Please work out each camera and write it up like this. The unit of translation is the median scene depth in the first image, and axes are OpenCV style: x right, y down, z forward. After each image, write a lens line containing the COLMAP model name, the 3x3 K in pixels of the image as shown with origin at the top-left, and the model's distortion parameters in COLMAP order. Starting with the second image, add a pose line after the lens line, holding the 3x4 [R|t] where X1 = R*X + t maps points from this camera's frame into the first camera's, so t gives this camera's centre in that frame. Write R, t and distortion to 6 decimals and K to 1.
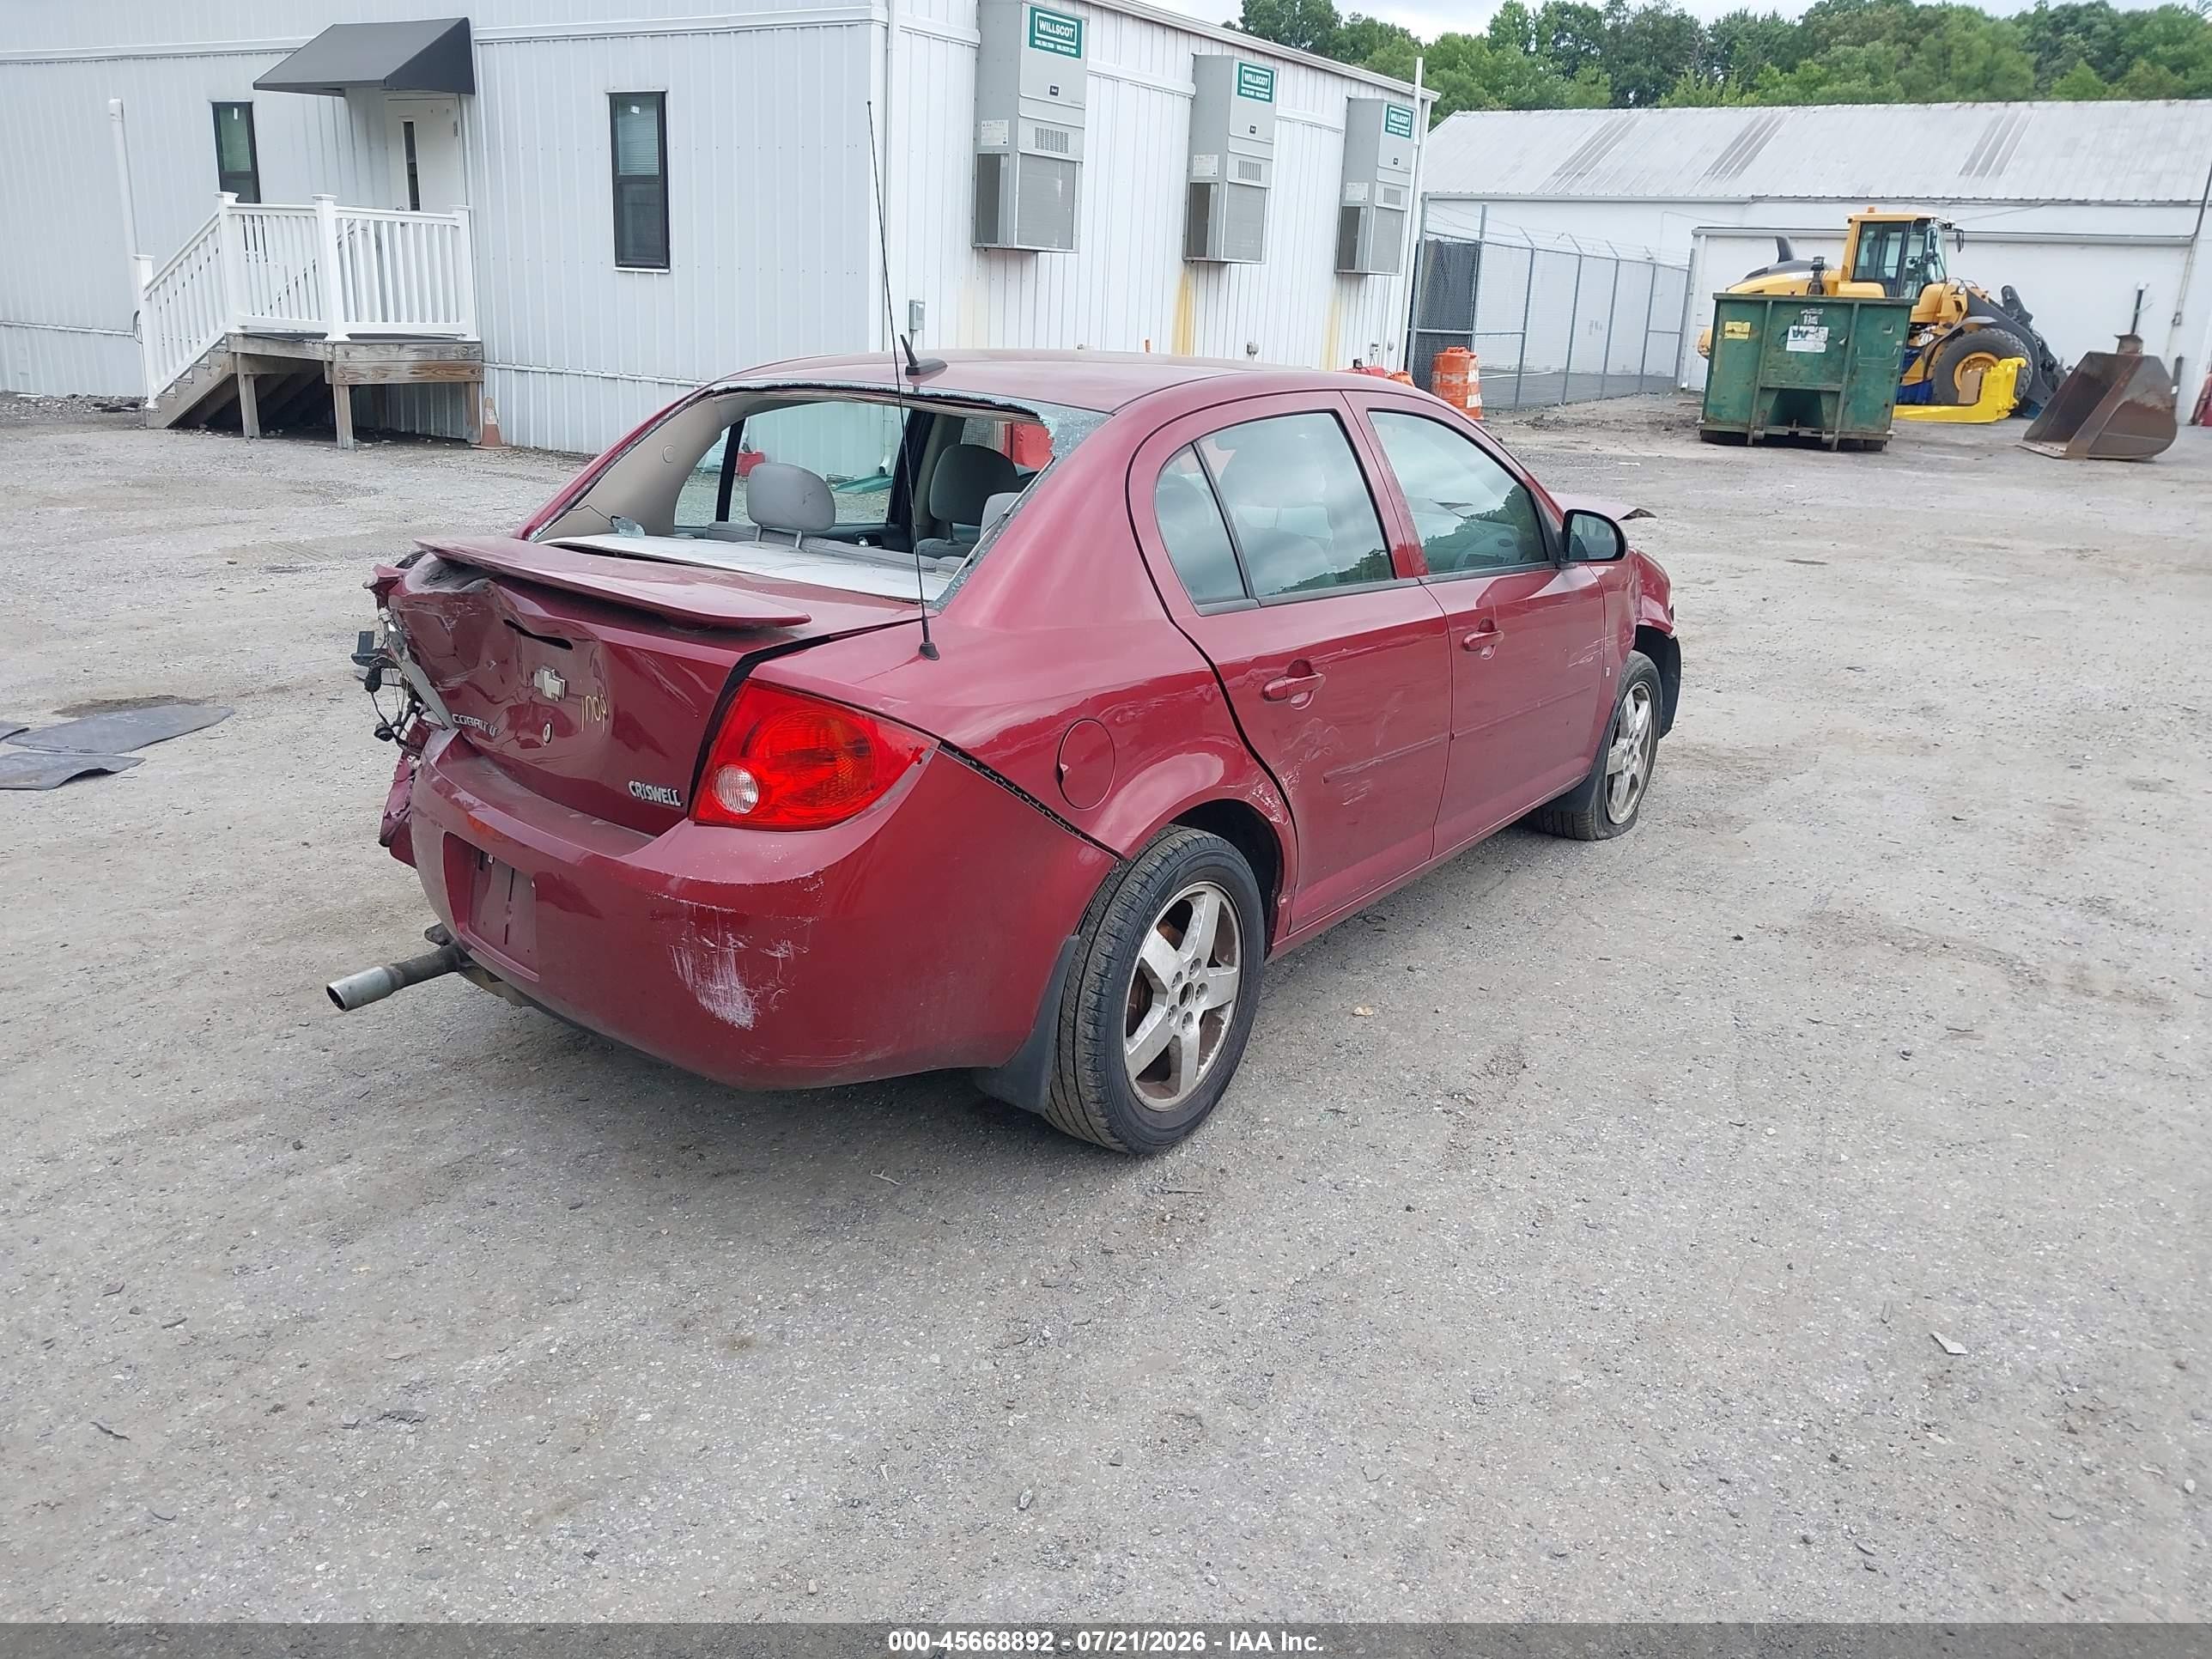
lens RADIAL K [[1742.7, 0, 1093.9], [0, 1742.7, 821.8], [0, 0, 1]] dist [-0.006185, 0.007068]
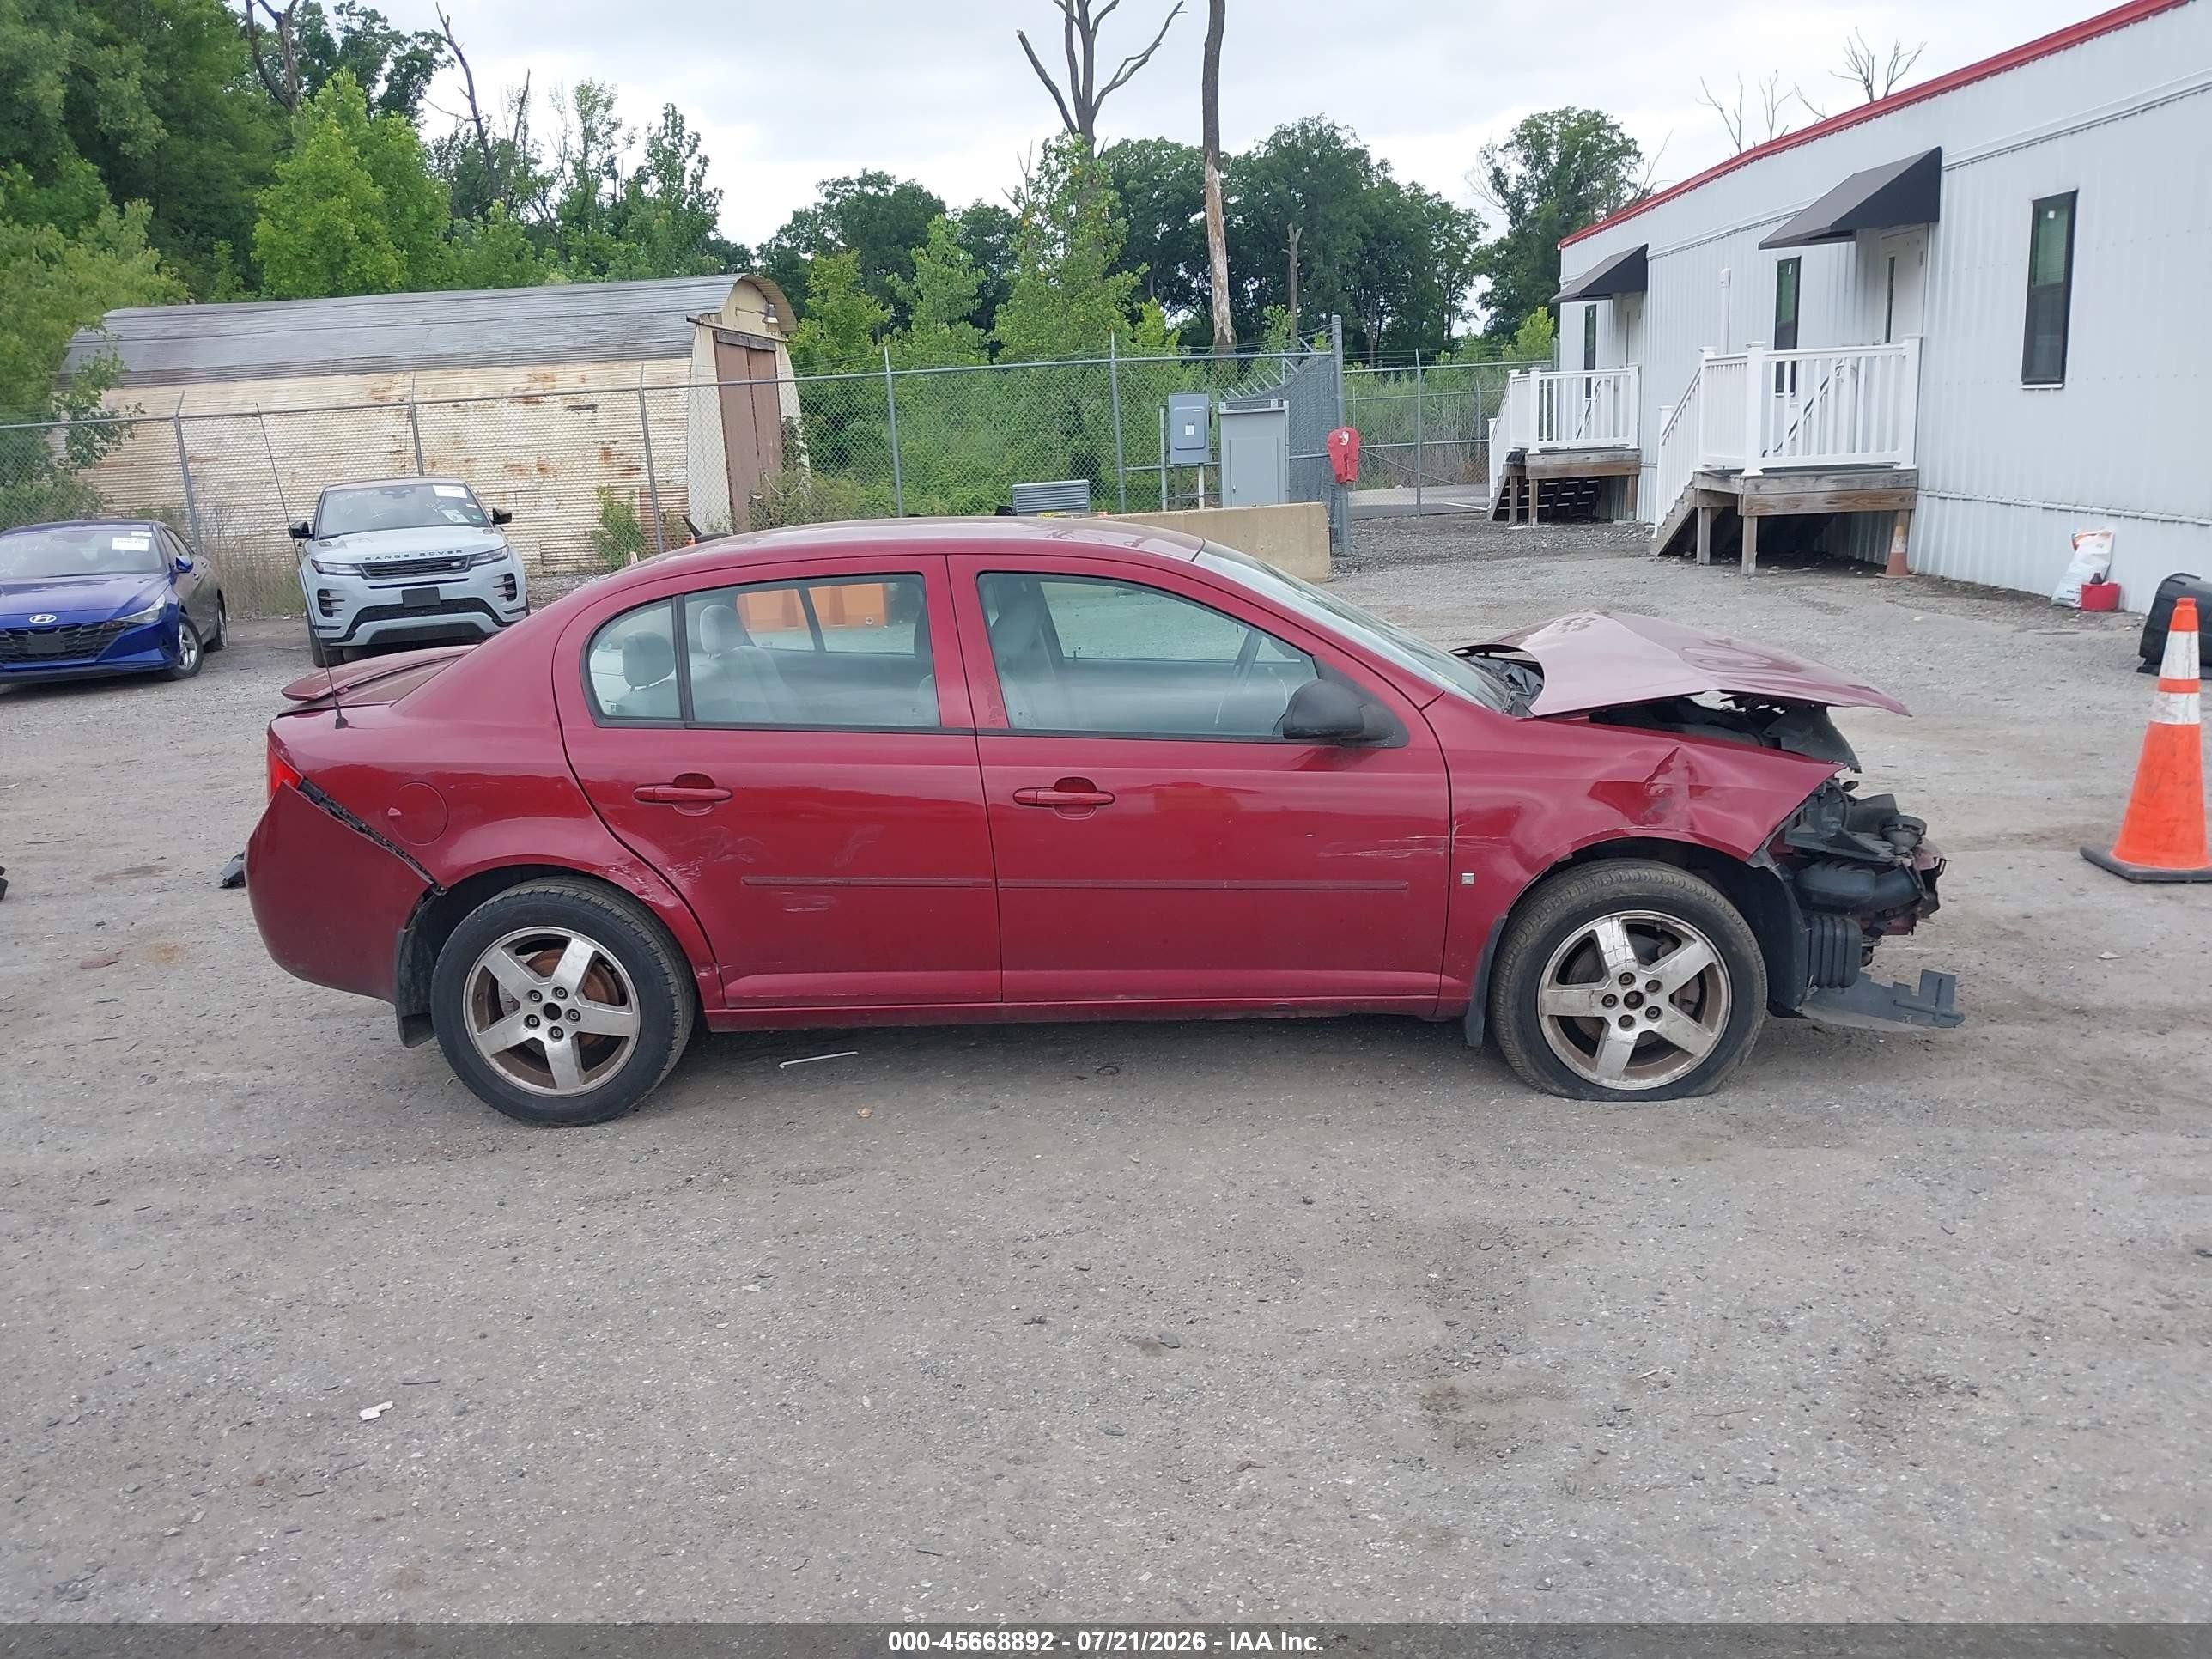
lens RADIAL K [[1742.7, 0, 1107.1], [0, 1742.7, 834.7], [0, 0, 1]] dist [-0.006185, 0.007068]
pose [[0.505056, 0.135474, -0.852388, 0.281543], [-0.183717, 0.981846, 0.047194, -0.035492], [0.843307, 0.132763, 0.520776, 0.130721]]
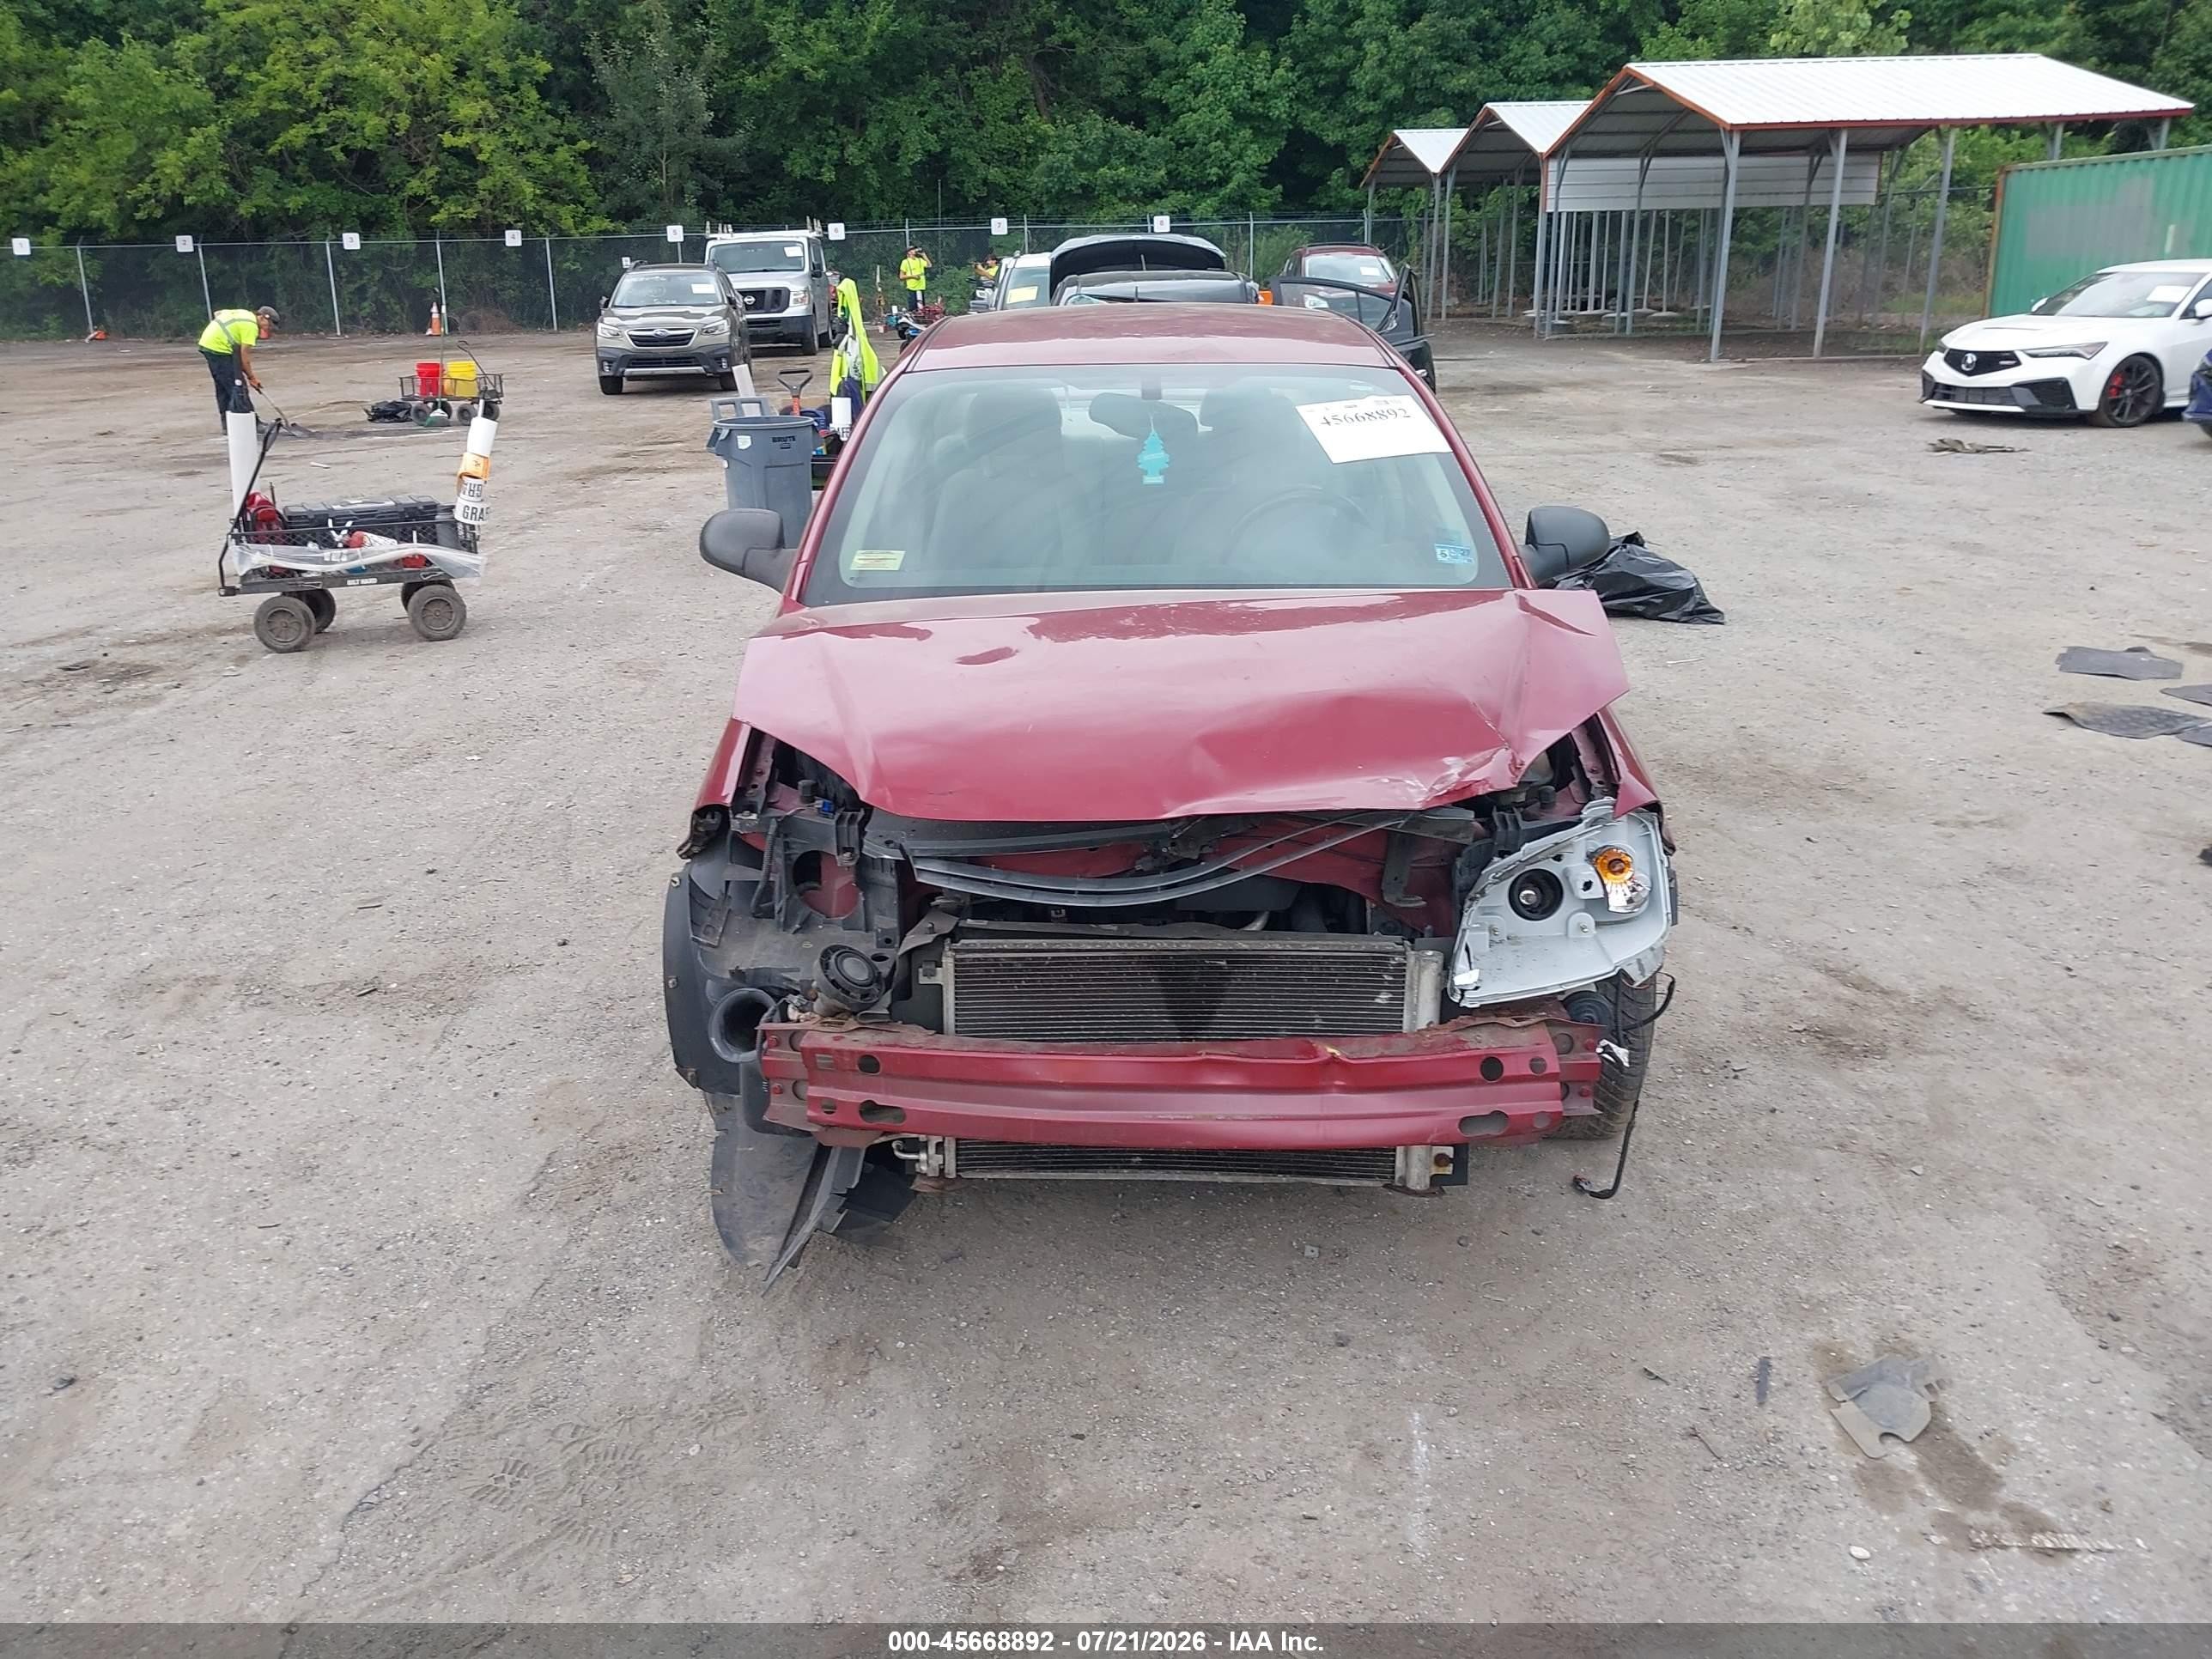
lens RADIAL K [[1742.7, 0, 1075.1], [0, 1742.7, 831.2], [0, 0, 1]] dist [-0.006185, 0.007068]
pose [[-0.827673, 0.163148, -0.536974, 0.177812], [-0.168541, 0.840387, 0.515116, -0.142911], [0.535306, 0.516849, -0.668068, 0.488524]]
